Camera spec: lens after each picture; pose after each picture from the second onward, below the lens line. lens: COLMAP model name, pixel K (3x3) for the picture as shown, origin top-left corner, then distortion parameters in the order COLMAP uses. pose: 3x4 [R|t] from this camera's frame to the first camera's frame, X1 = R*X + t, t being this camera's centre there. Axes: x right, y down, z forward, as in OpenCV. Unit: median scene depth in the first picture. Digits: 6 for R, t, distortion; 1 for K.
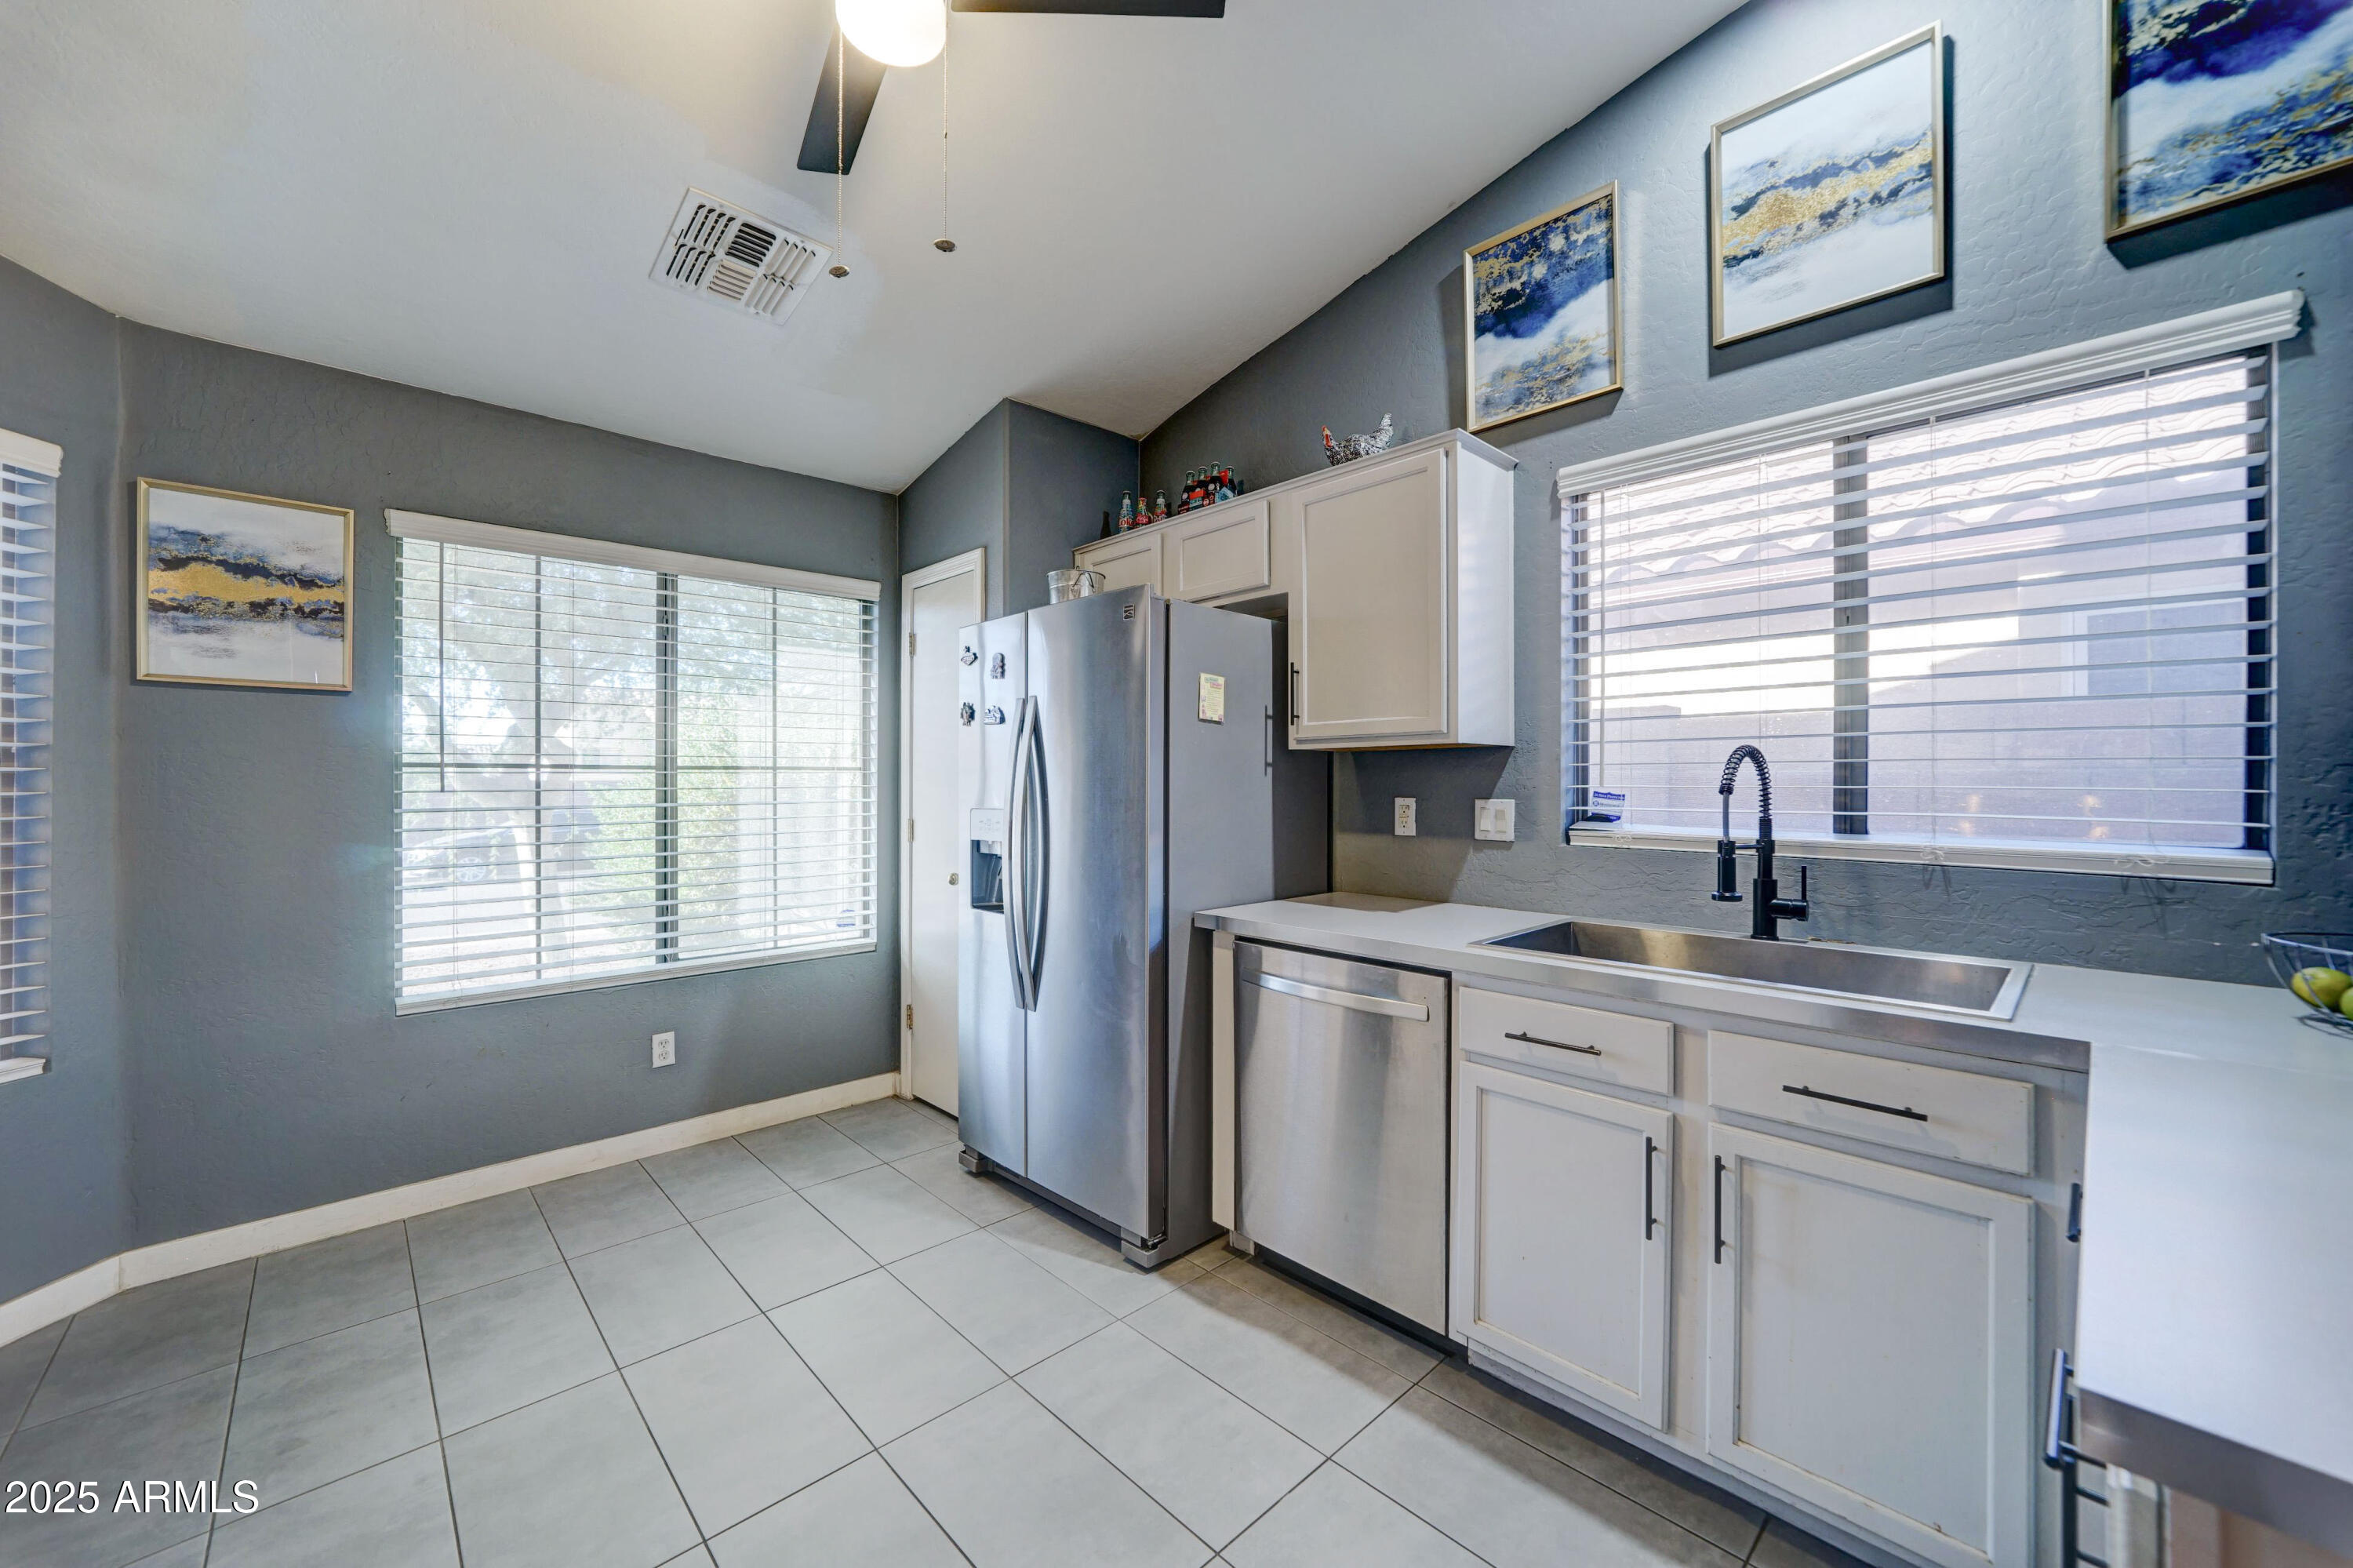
lens RADIAL K [[862.9, 0, 1140.8], [0, 862.9, 781.5], [0, 0, 1]] dist [-0.009172, 0.000135]
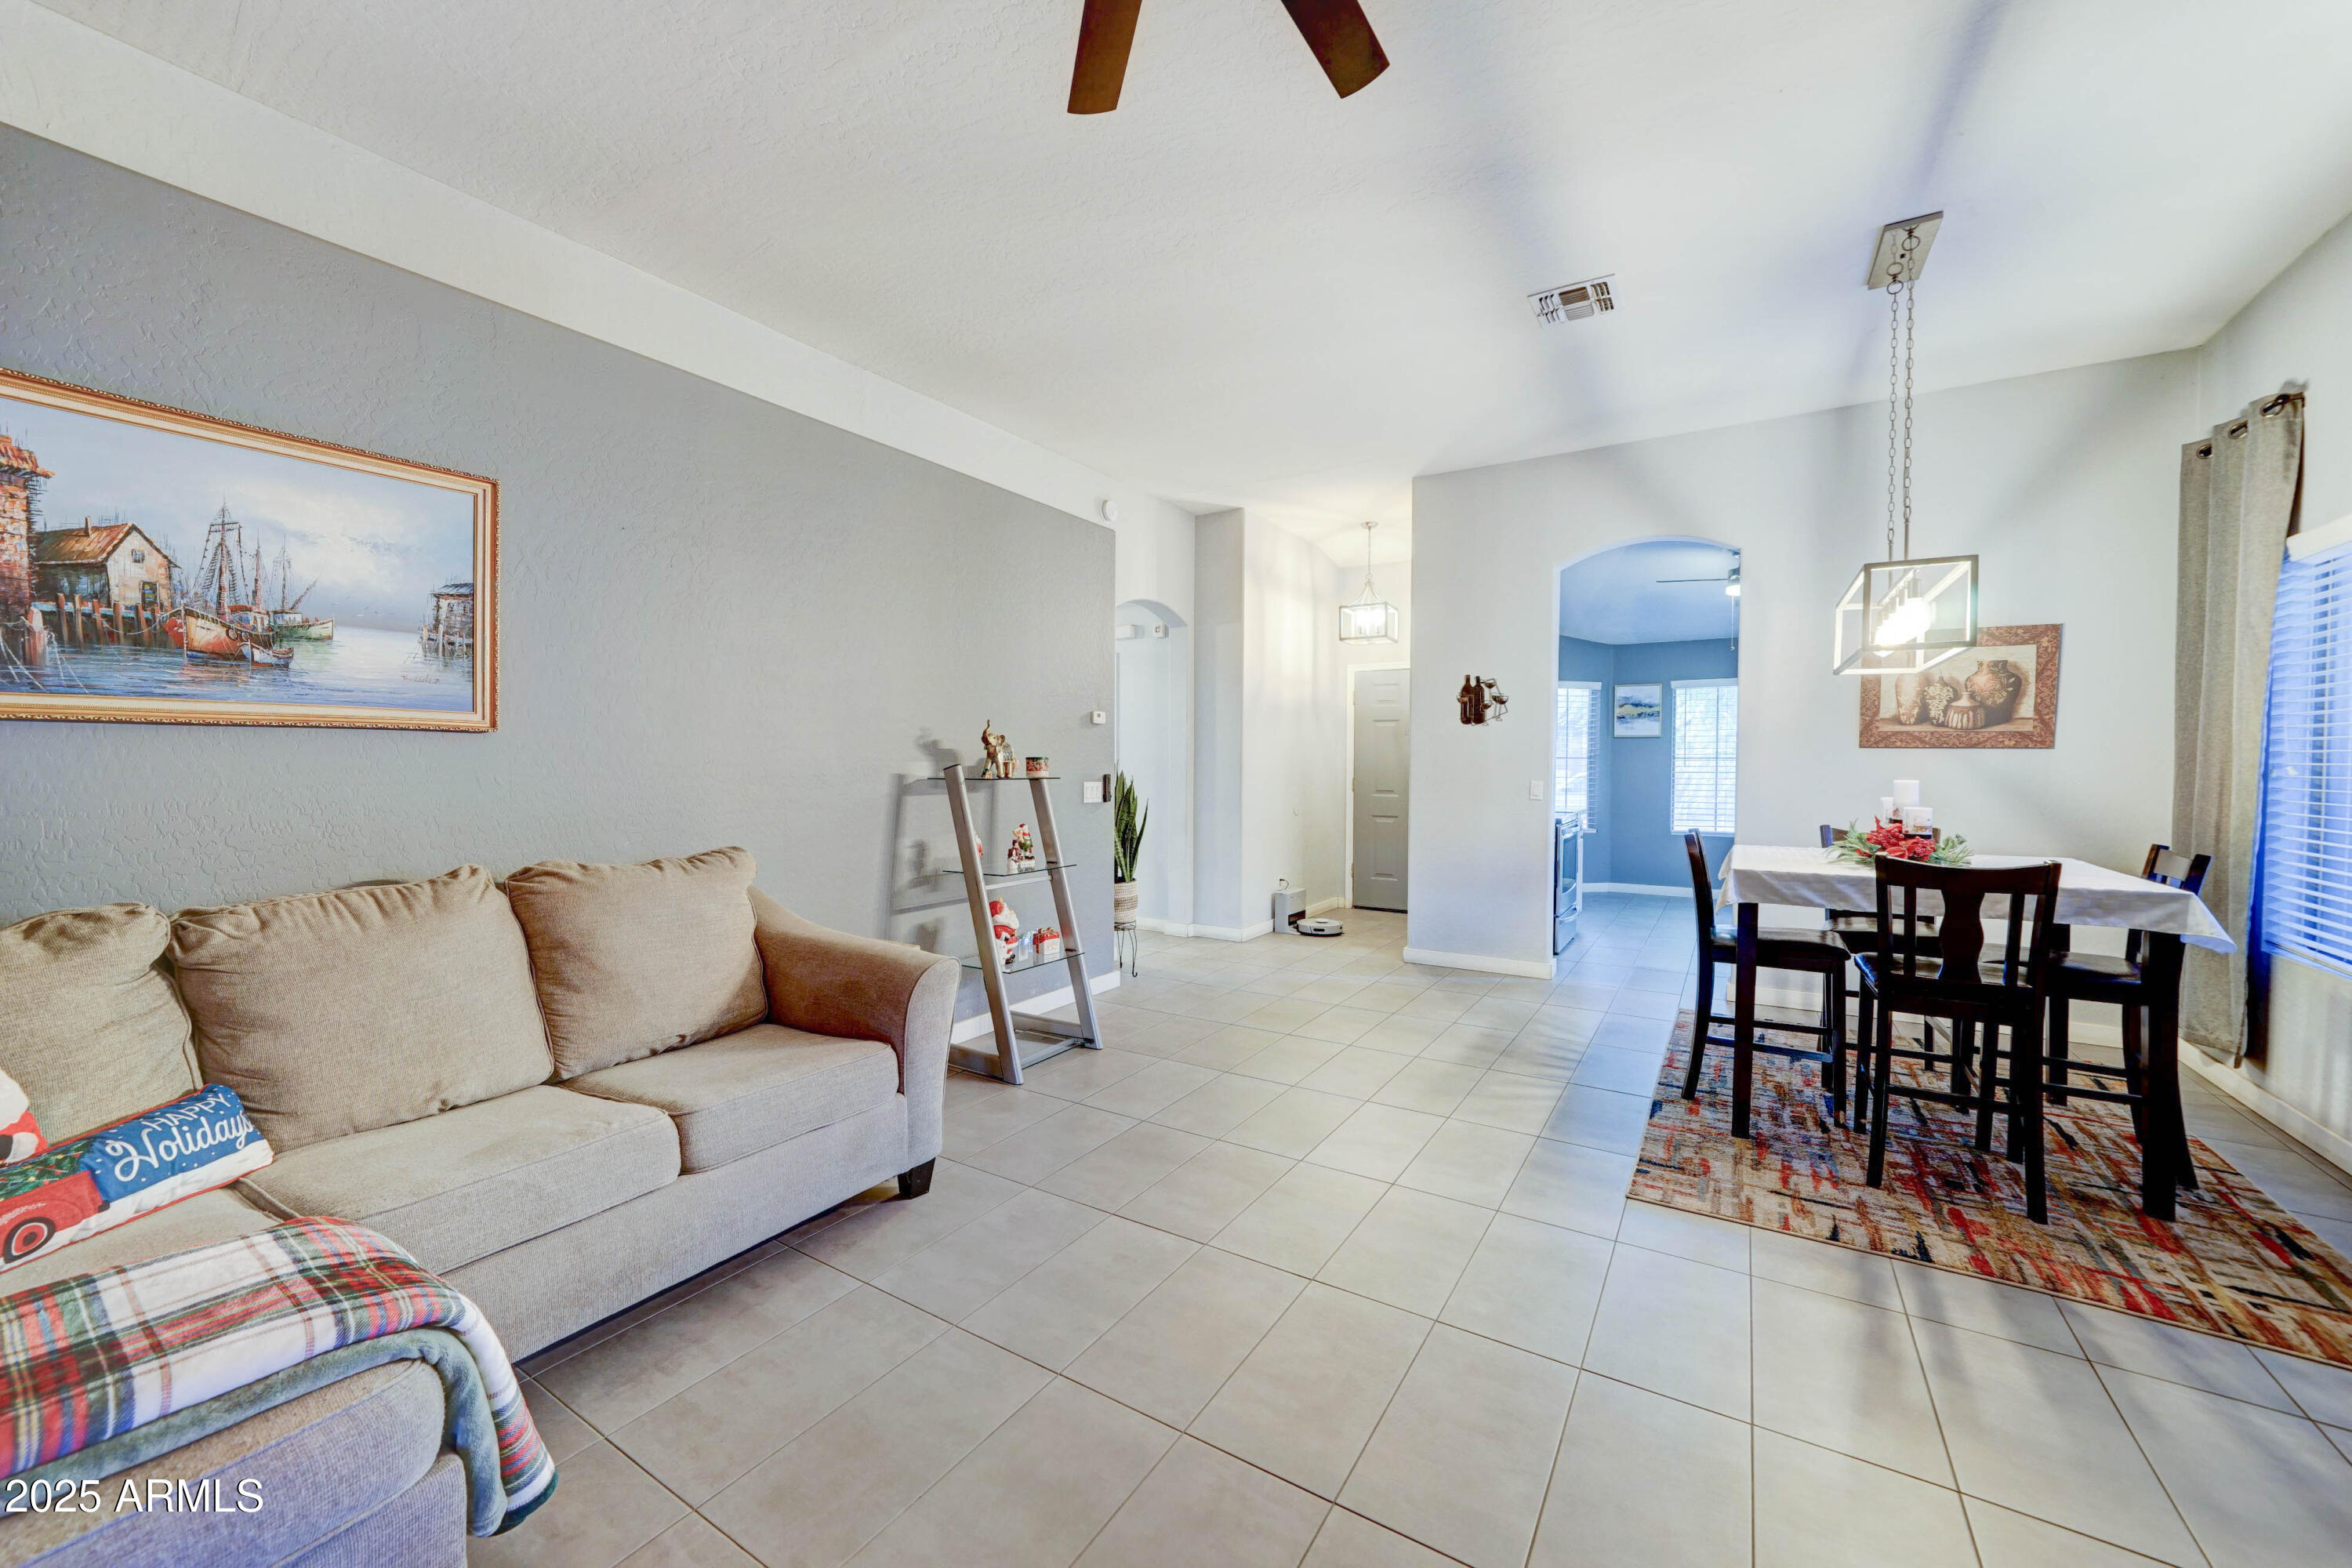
lens RADIAL K [[911.4, 0, 1176.0], [0, 911.4, 784.0], [0, 0, 1]] dist [-0.000066, 0.000055]
pose [[0.251251, 0.017355, -0.967766, 2.188302], [0.002335, 0.999825, 0.018536, 0.010702], [0.967919, -0.006916, 0.251166, -1.848768]]
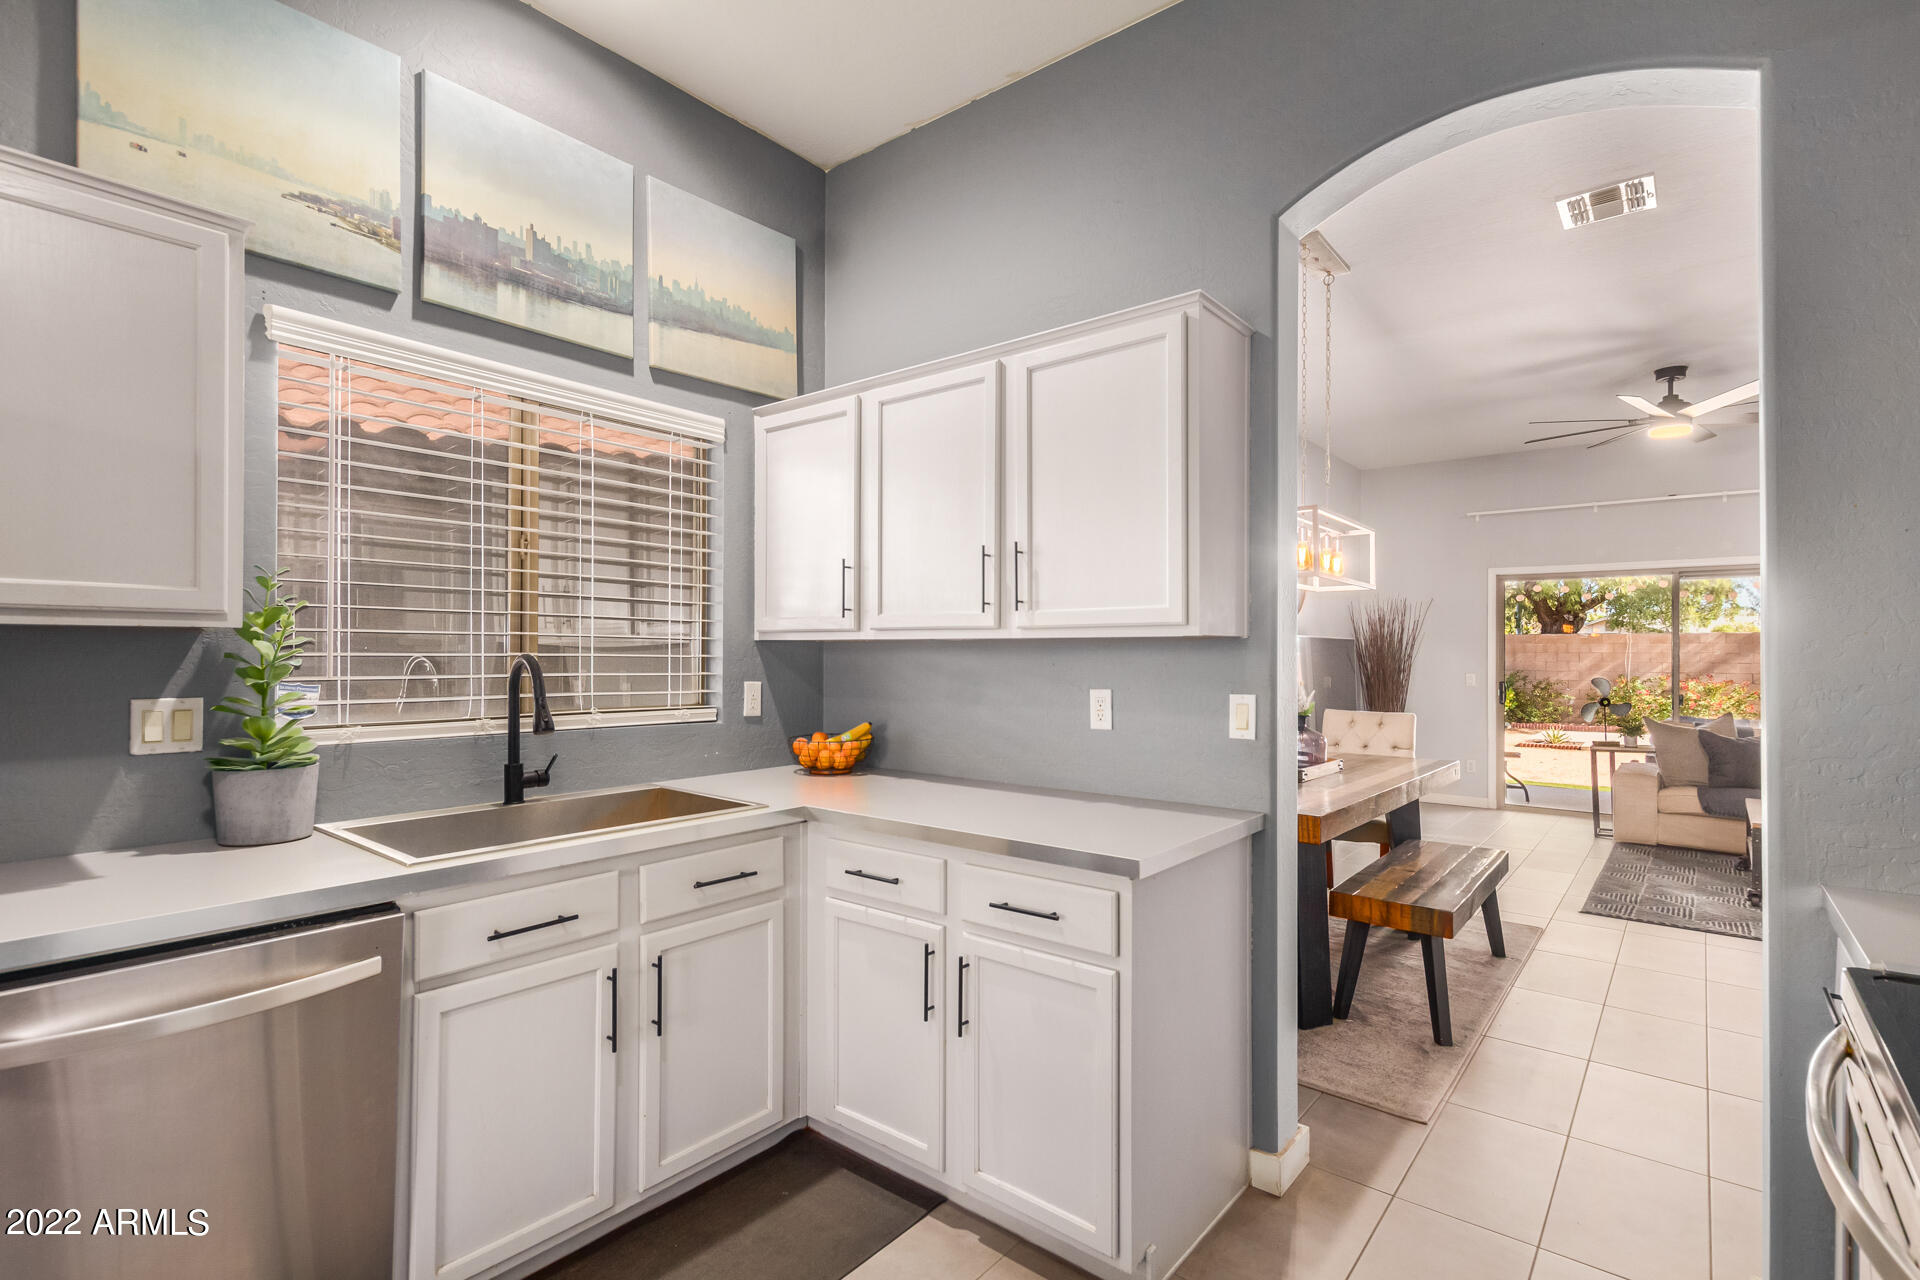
lens RADIAL K [[905.4, 0, 950.3], [0, 905.4, 646.0], [0, 0, 1]] dist [0.002539, 0.000359]
pose [[-0.123349, 0.003630, 0.992357, -0.490871], [-0.005758, 0.999974, -0.004374, -0.027771], [-0.992347, -0.006254, -0.123325, 0.452752]]
